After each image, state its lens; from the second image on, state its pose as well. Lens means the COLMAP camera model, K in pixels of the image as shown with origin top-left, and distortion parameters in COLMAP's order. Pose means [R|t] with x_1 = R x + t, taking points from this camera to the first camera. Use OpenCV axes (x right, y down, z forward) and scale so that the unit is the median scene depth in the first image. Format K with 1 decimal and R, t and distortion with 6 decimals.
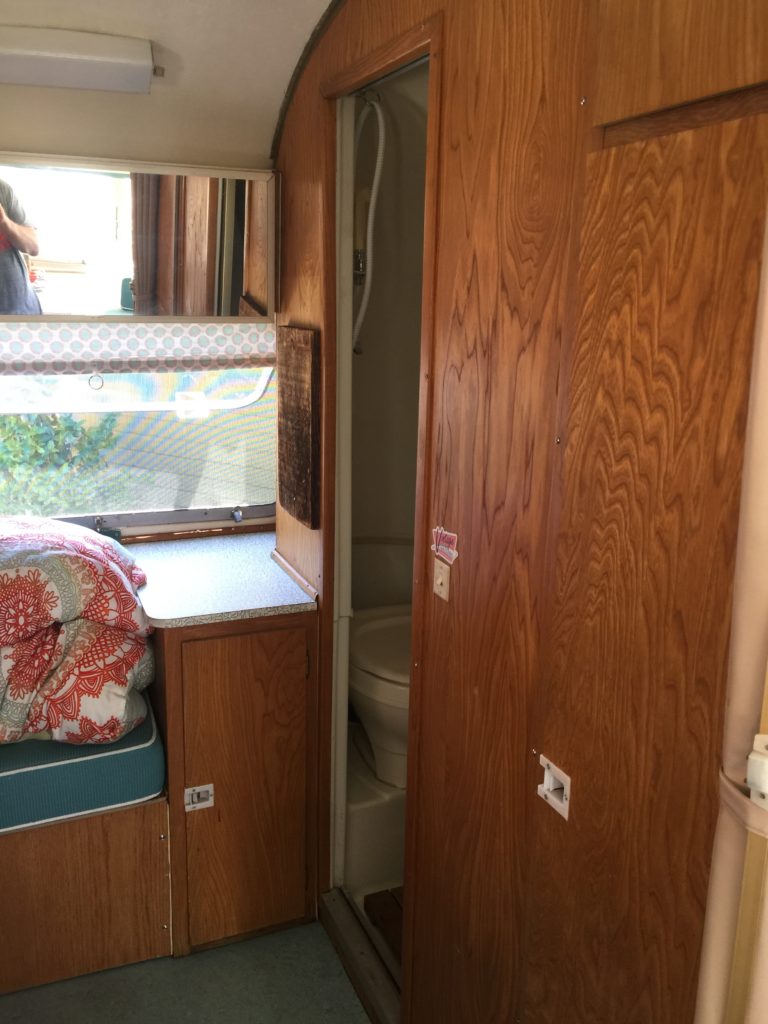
lens RADIAL K [[886.5, 0, 388.3], [0, 886.5, 508.2], [0, 0, 1]] dist [0.076089, -0.103495]
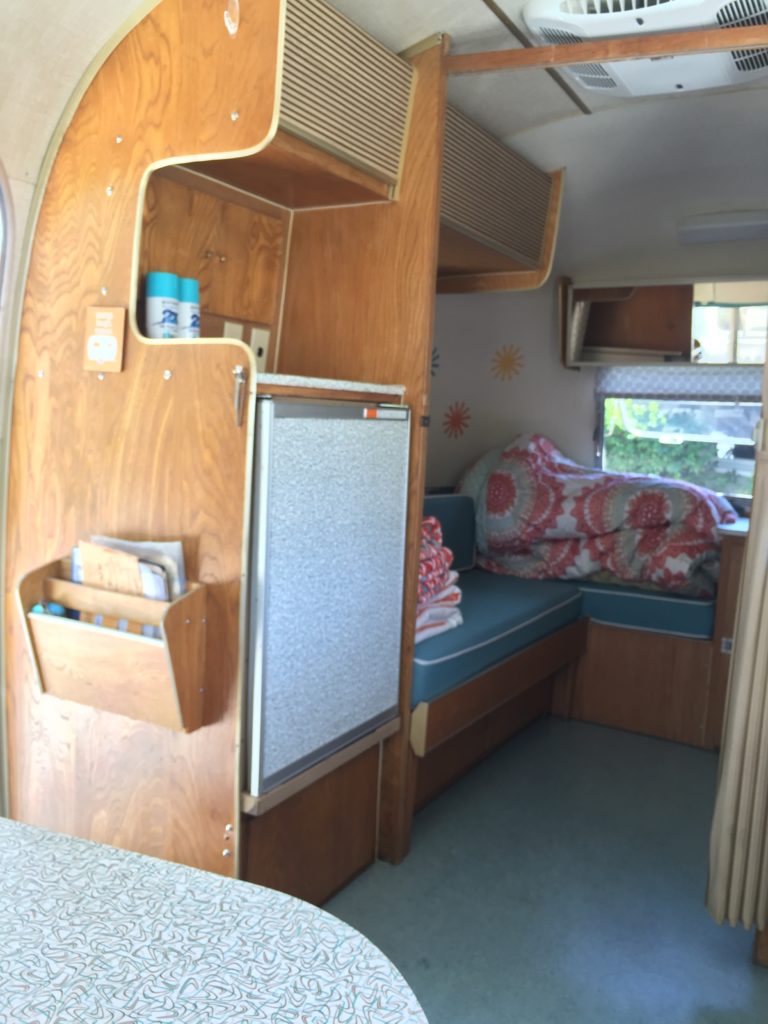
lens RADIAL K [[886.5, 0, 388.3], [0, 886.5, 508.2], [0, 0, 1]] dist [0.076089, -0.103495]
pose [[0.622555, 0.093343, -0.776989, 0.678205], [-0.222576, 0.972977, -0.061449, 0.335641], [0.750256, 0.211195, 0.626508, -0.567755]]
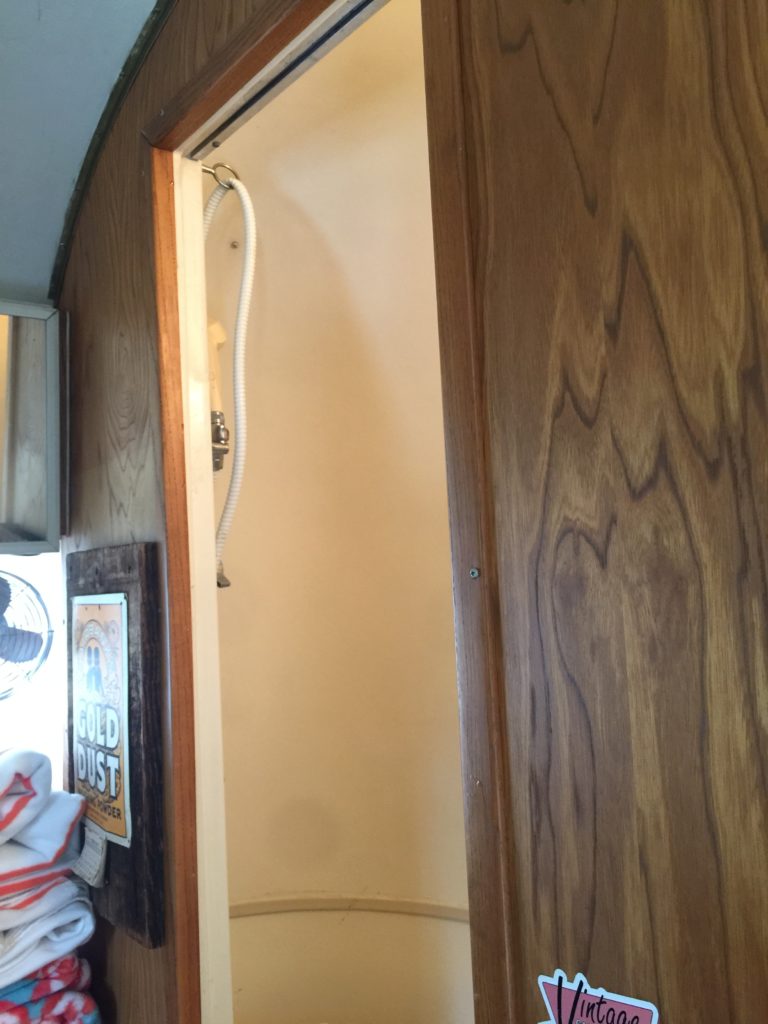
lens RADIAL K [[886.5, 0, 388.3], [0, 886.5, 508.2], [0, 0, 1]] dist [0.076089, -0.103495]
pose [[0.967737, -0.050164, 0.246918, -0.072402], [0.123130, 0.949149, -0.289749, -0.047094], [-0.219827, 0.310804, 0.924704, 0.465783]]
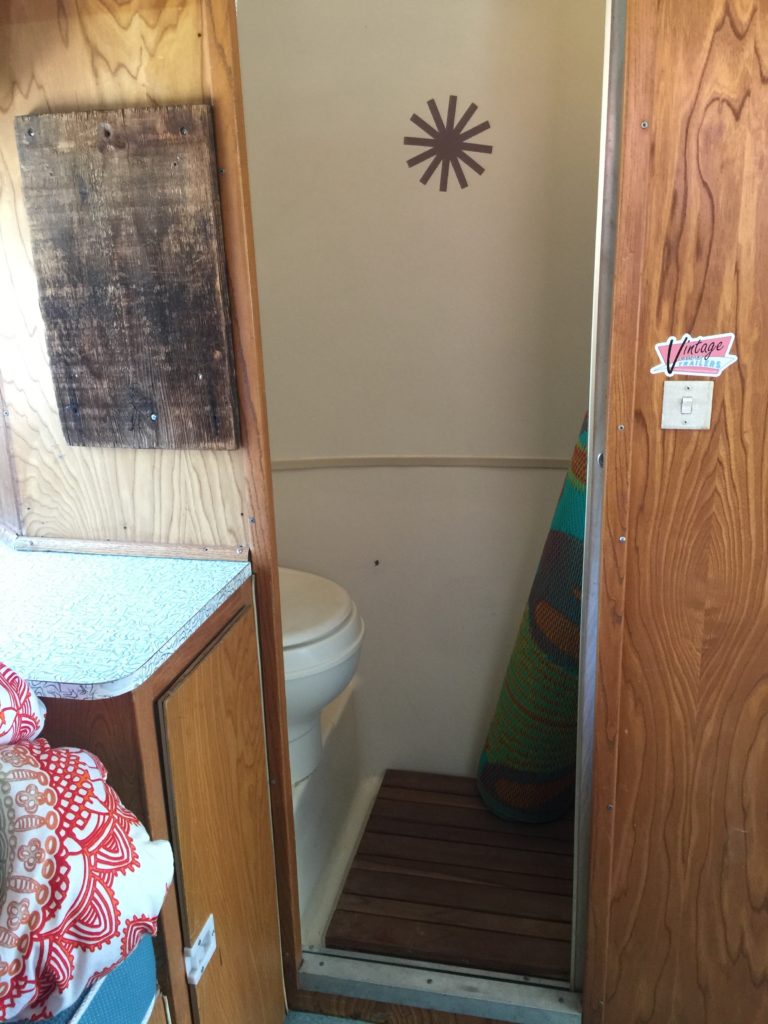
lens RADIAL K [[886.5, 0, 388.3], [0, 886.5, 508.2], [0, 0, 1]] dist [0.076089, -0.103495]
pose [[0.575875, -0.280770, 0.767813, -0.533550], [0.232444, 0.956648, 0.175484, -0.022119], [-0.783797, 0.077417, 0.616172, 0.558507]]
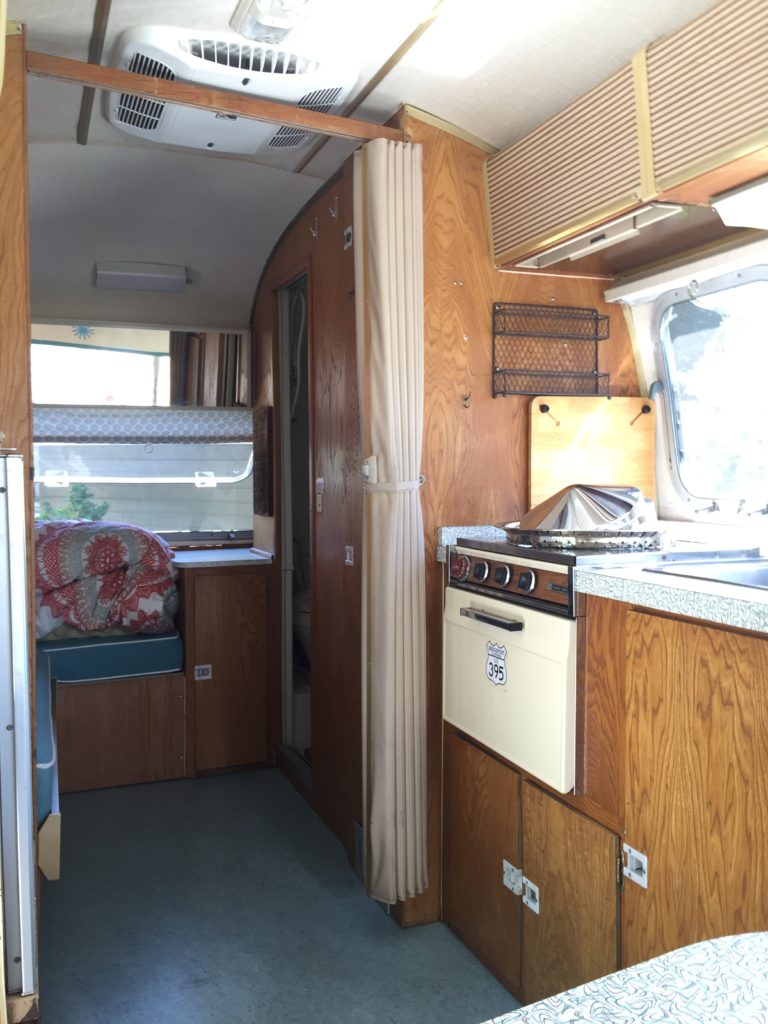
lens RADIAL K [[871.4, 0, 397.6], [0, 871.4, 512.7], [0, 0, 1]] dist [0.069357, -0.113957]
pose [[0.999676, -0.024691, -0.006225, 0.191636], [0.023024, 0.980900, -0.193143, 0.377009], [0.010875, 0.192938, 0.981151, -0.750707]]
